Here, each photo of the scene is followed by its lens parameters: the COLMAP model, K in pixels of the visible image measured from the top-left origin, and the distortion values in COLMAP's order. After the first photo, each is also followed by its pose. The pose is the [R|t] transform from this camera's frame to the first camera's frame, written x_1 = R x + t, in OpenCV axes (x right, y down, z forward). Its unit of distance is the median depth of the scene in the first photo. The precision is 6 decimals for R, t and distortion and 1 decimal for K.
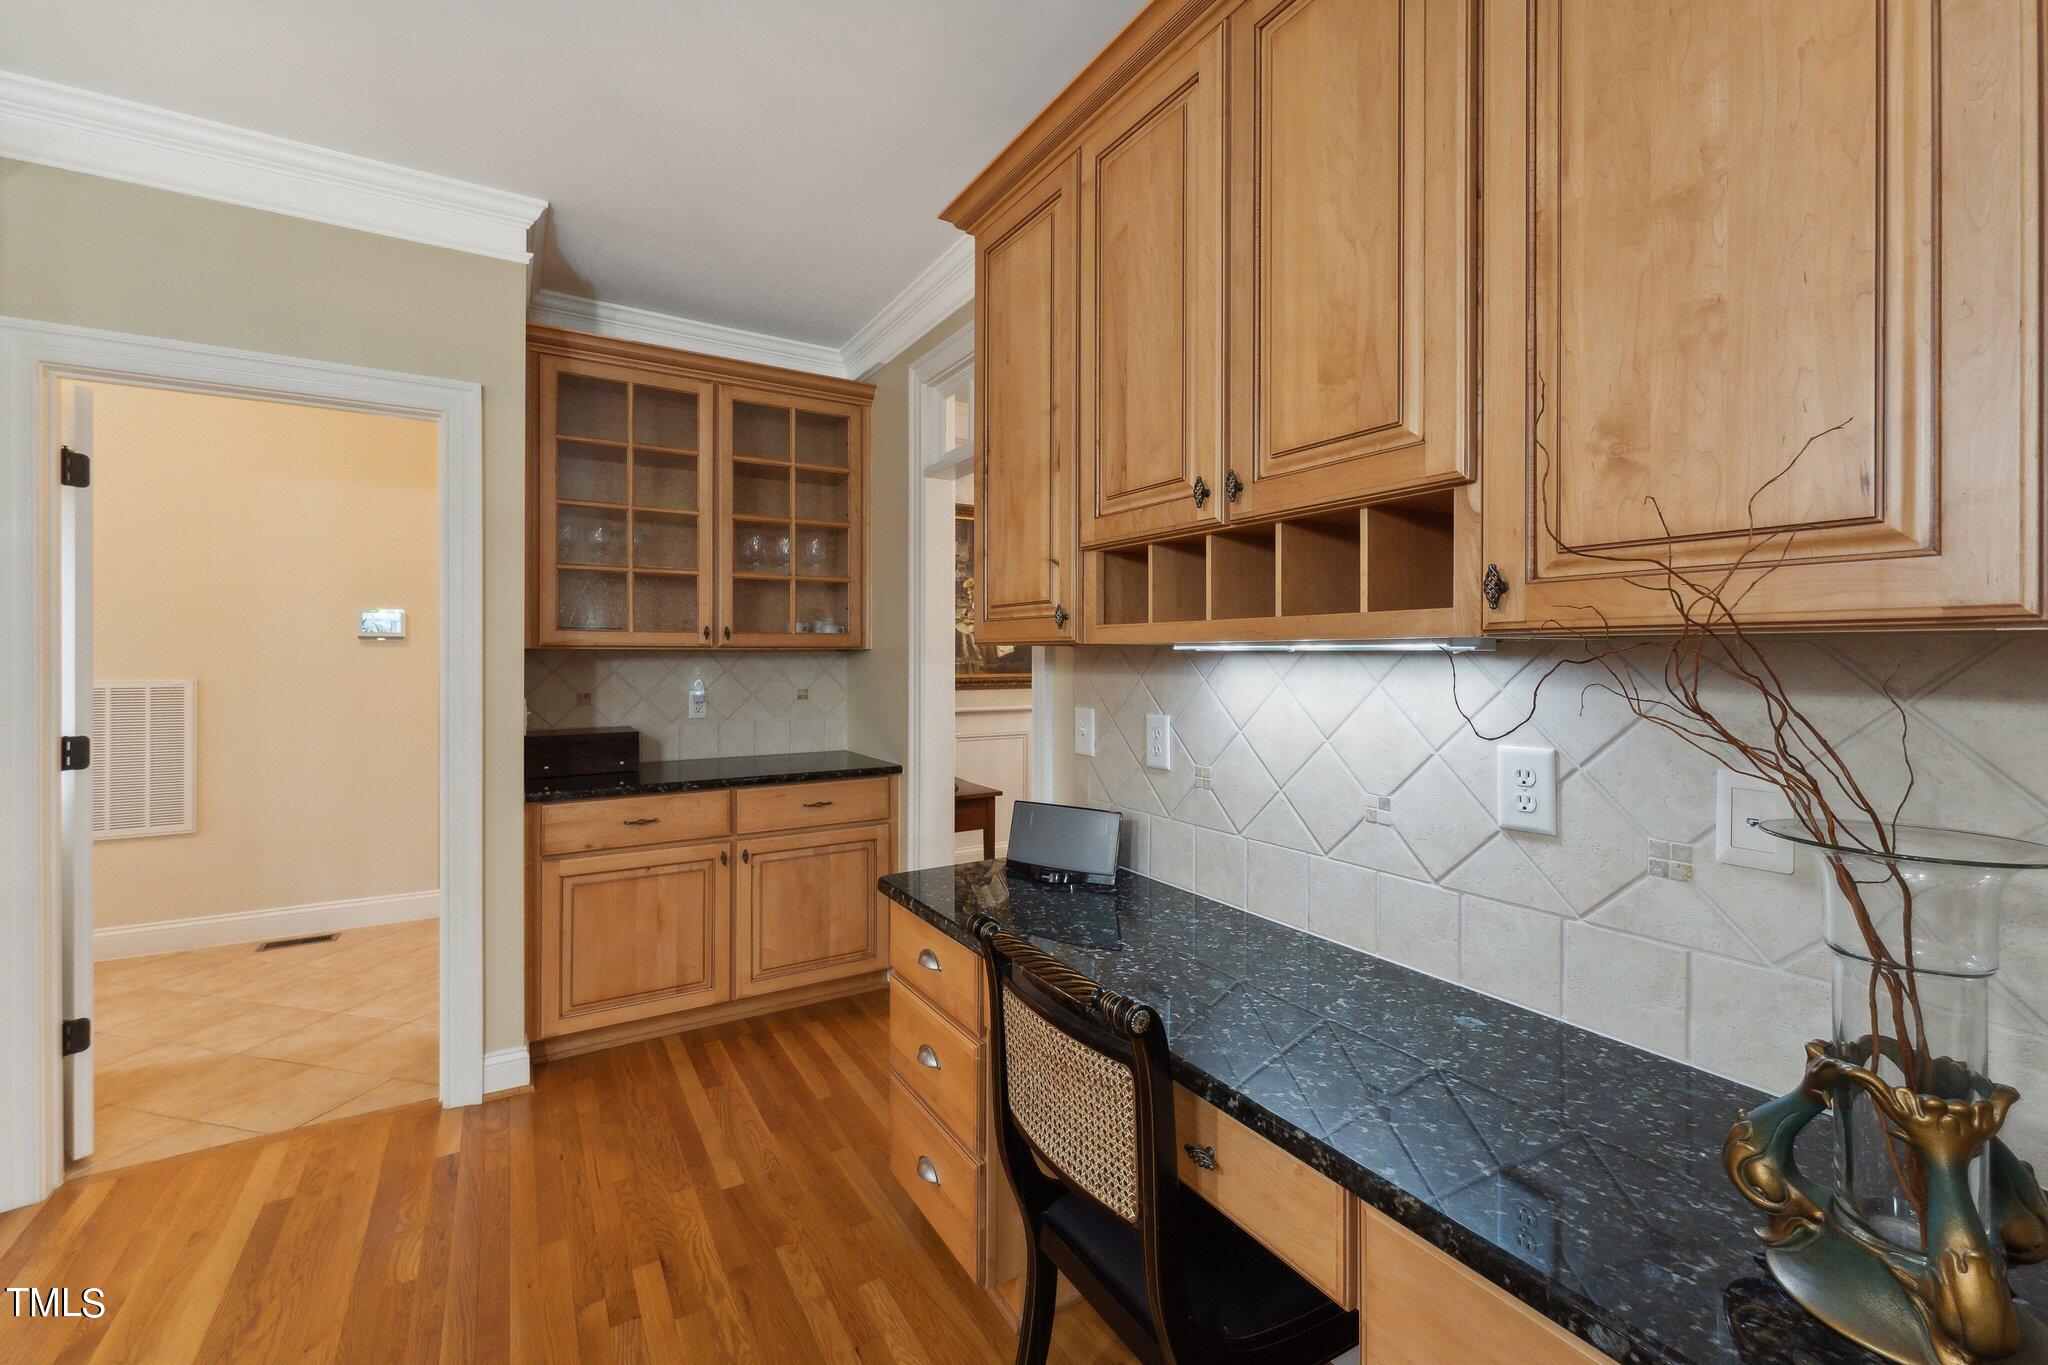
lens RADIAL K [[837.6, 0, 1015.9], [0, 837.6, 653.7], [0, 0, 1]] dist [0.001350, 0.000203]
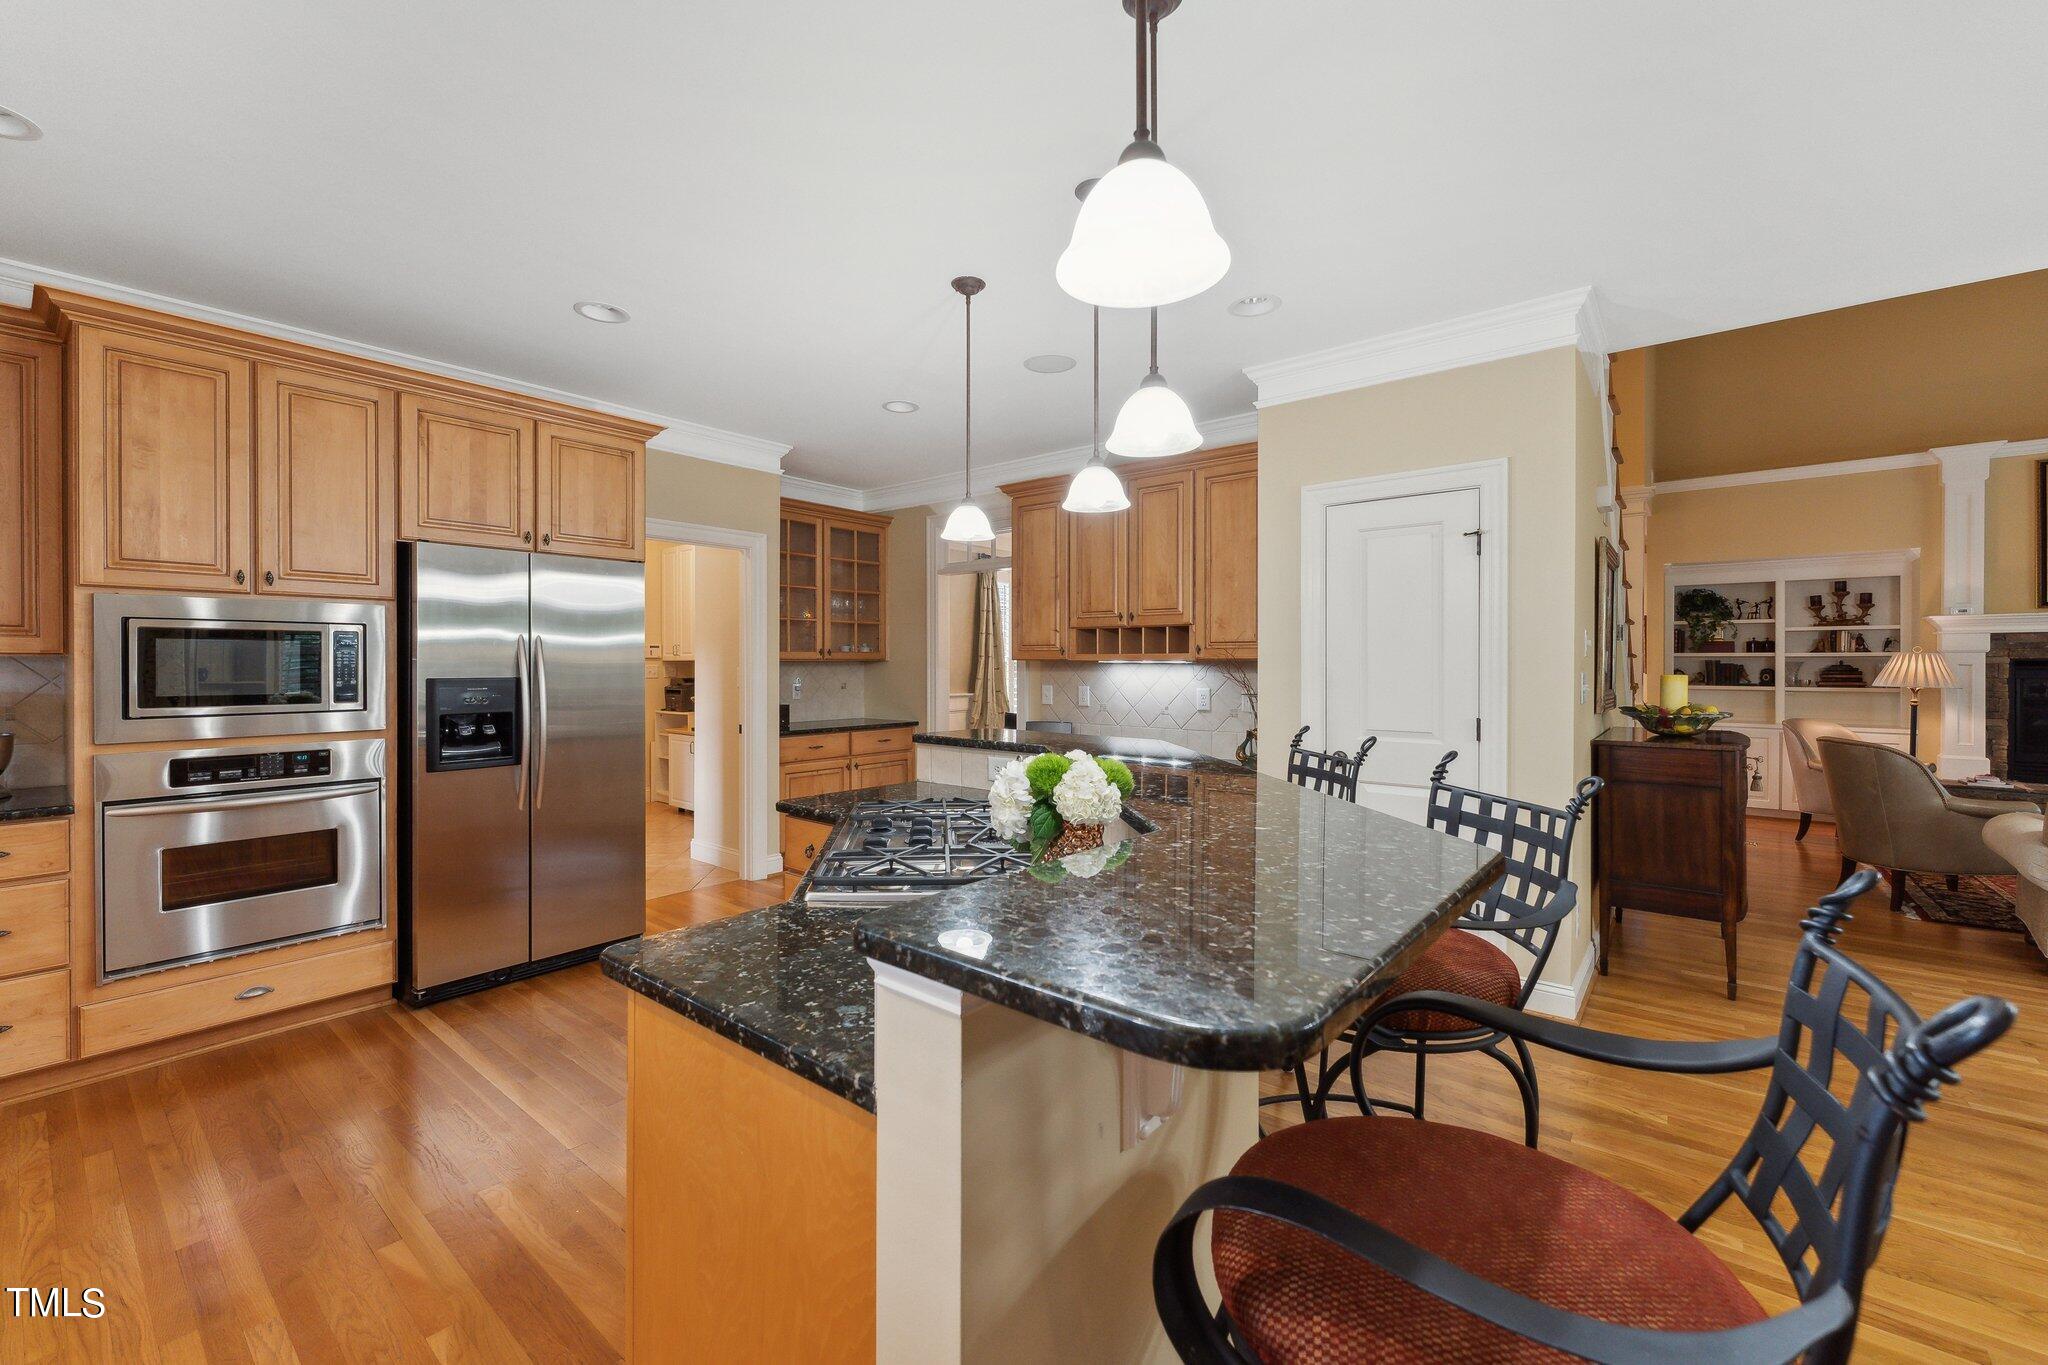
lens RADIAL K [[837.6, 0, 1017.8], [0, 837.6, 664.0], [0, 0, 1]] dist [0.001350, 0.000203]
pose [[0.944856, -0.002303, 0.327478, -0.711038], [0.000428, 0.999983, 0.005798, -0.011471], [-0.327486, -0.005338, 0.944841, -1.148232]]
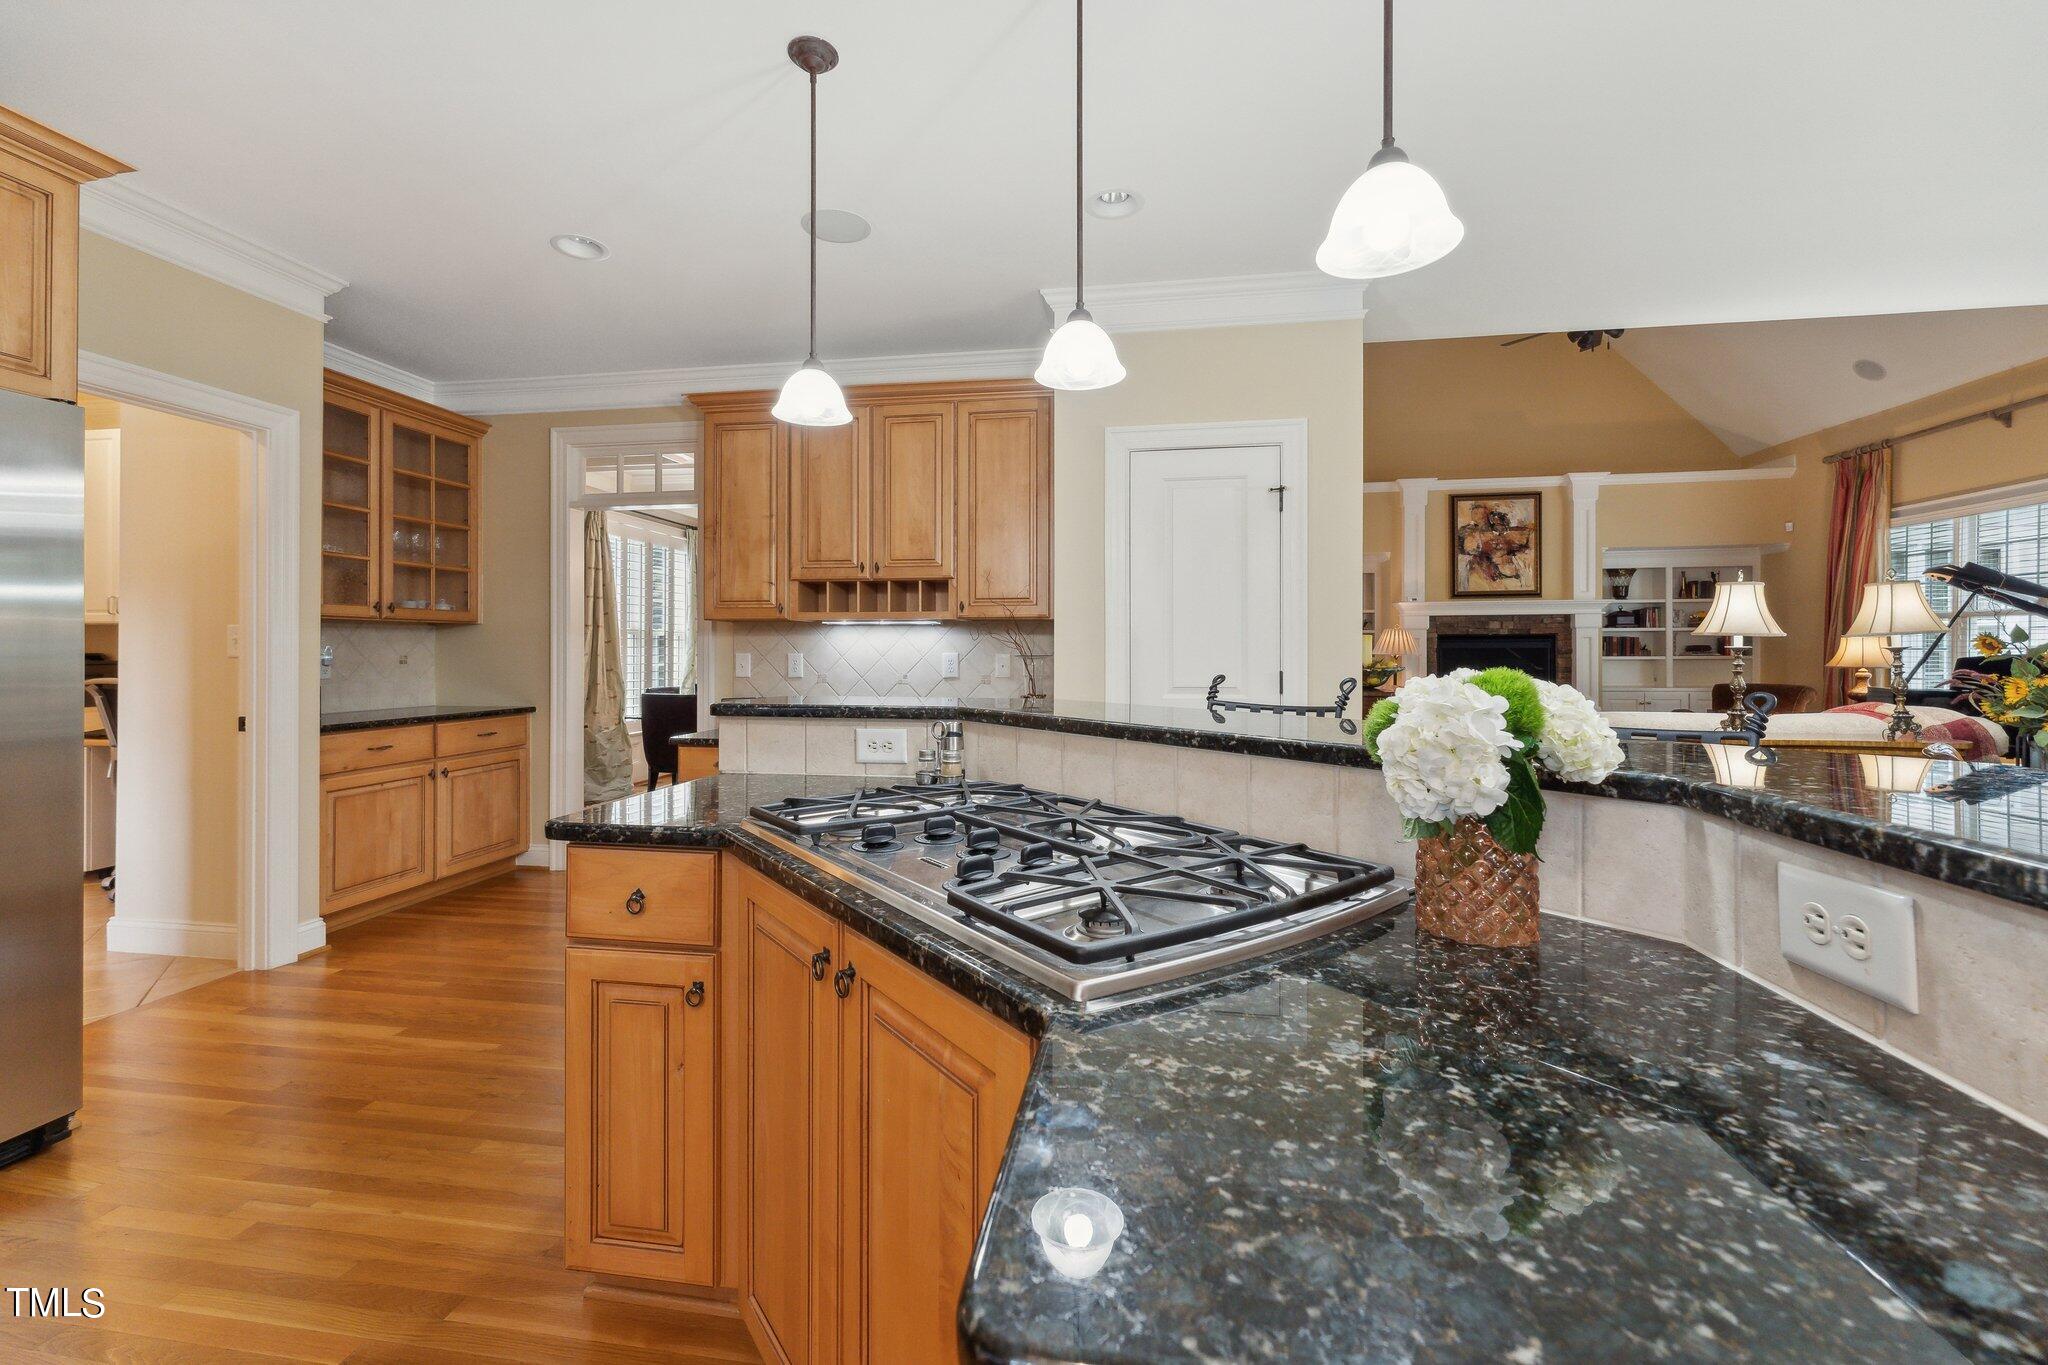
lens RADIAL K [[837.6, 0, 1020.4], [0, 837.6, 644.2], [0, 0, 1]] dist [0.001350, 0.000203]
pose [[0.645079, 0.003744, 0.764106, -0.888107], [-0.000728, 0.999991, -0.004285, 0.044605], [-0.764115, 0.002208, 0.645076, -0.690773]]
